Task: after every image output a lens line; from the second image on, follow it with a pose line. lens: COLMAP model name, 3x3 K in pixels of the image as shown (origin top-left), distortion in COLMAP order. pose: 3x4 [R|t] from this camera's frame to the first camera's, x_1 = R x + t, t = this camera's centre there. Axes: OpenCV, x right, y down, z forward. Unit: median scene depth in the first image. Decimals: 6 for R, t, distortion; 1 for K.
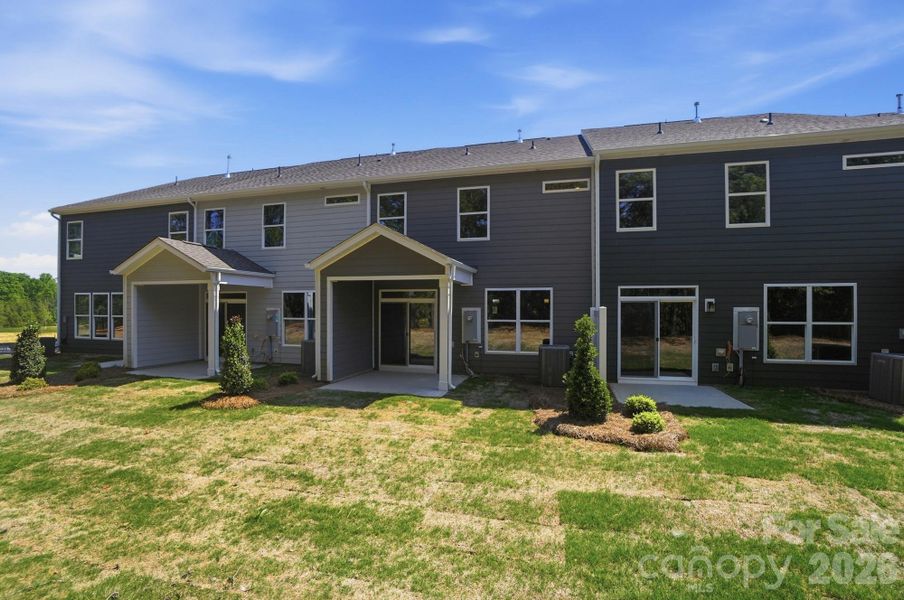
lens RADIAL K [[403.3, 0, 447.6], [0, 403.3, 297.6], [0, 0, 1]] dist [-0.058018, 0.018776]
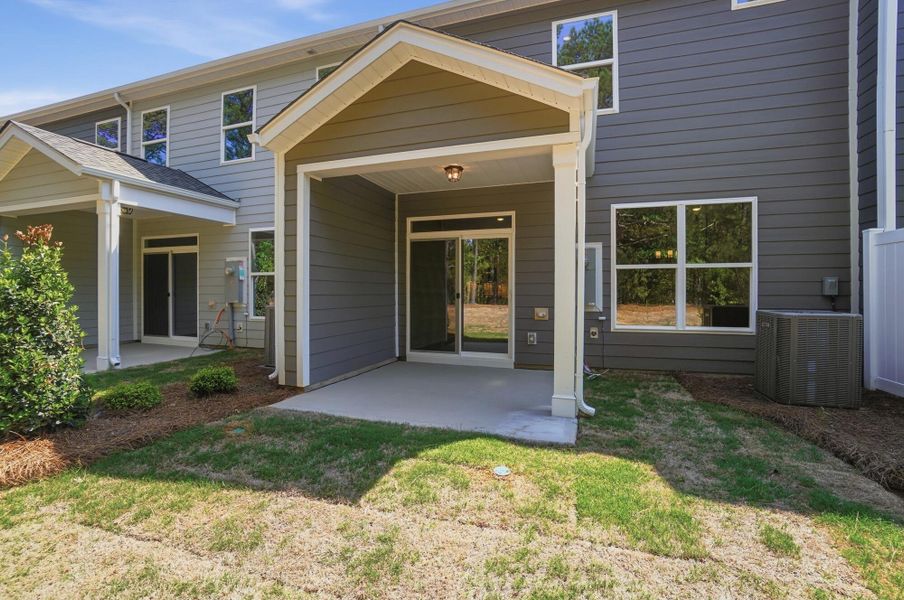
lens RADIAL K [[359.7, 0, 449.5], [0, 359.7, 287.2], [0, 0, 1]] dist [-0.012271, 0.000085]
pose [[0.998720, -0.000920, -0.050580, -0.091483], [0.000948, 0.999999, 0.000528, 0.082514], [0.050579, -0.000575, 0.998720, 0.530207]]
